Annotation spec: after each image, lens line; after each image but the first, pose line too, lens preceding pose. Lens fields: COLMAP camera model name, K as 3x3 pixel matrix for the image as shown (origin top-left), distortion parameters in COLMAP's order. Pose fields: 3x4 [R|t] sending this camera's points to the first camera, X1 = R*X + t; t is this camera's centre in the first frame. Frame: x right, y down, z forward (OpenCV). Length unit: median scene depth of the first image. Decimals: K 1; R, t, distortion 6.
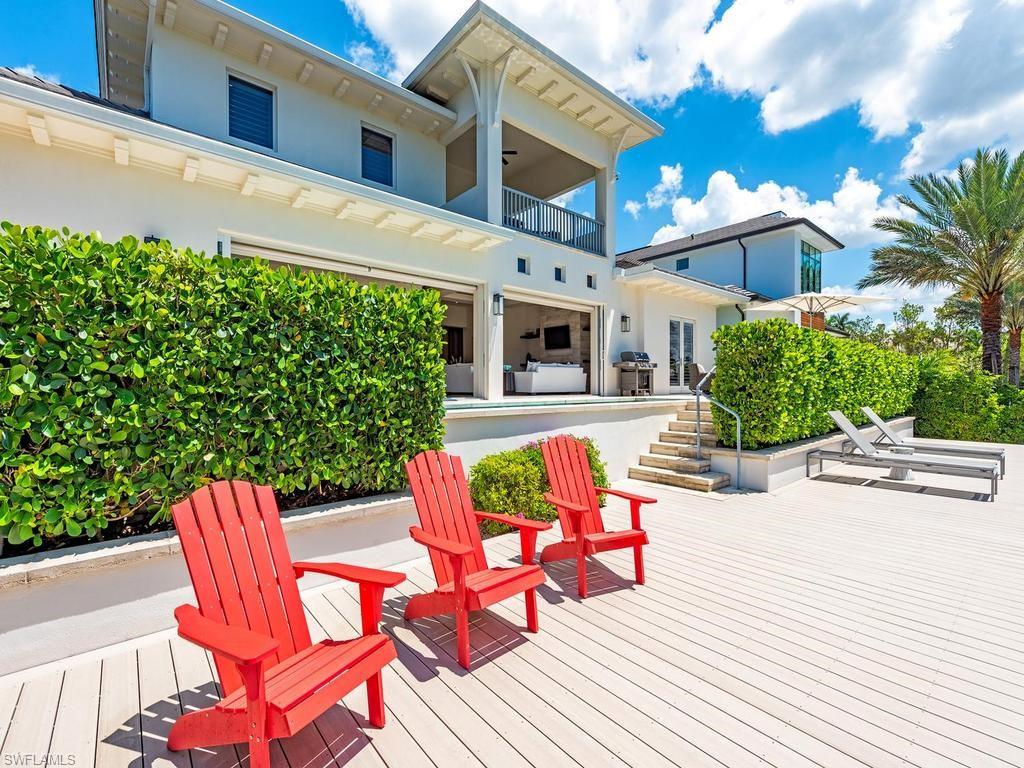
lens RADIAL K [[437.9, 0, 512.0], [0, 437.9, 384.0], [0, 0, 1]] dist [0.011733, -0.000287]
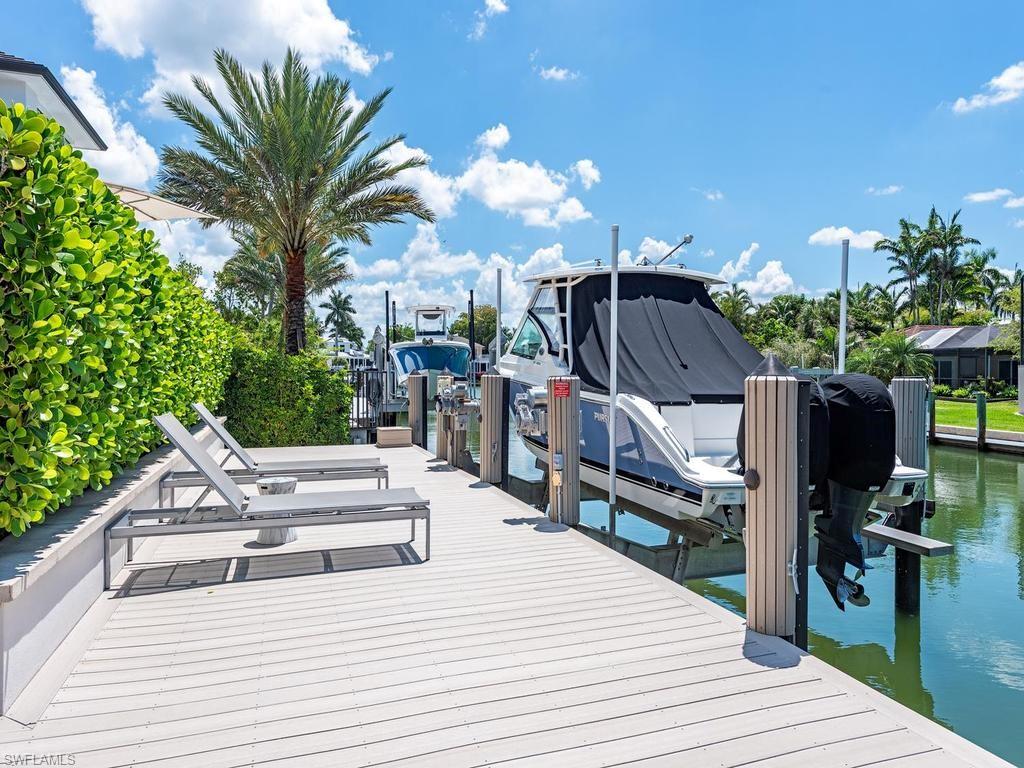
lens RADIAL K [[663.5, 0, 512.0], [0, 663.5, 384.0], [0, 0, 1]] dist [0.017388, -0.002828]
pose [[0.354044, -0.007911, 0.935195, 0.255396], [-0.007136, 0.999912, 0.011160, 0.022756], [-0.935202, -0.010624, 0.353956, 0.468077]]
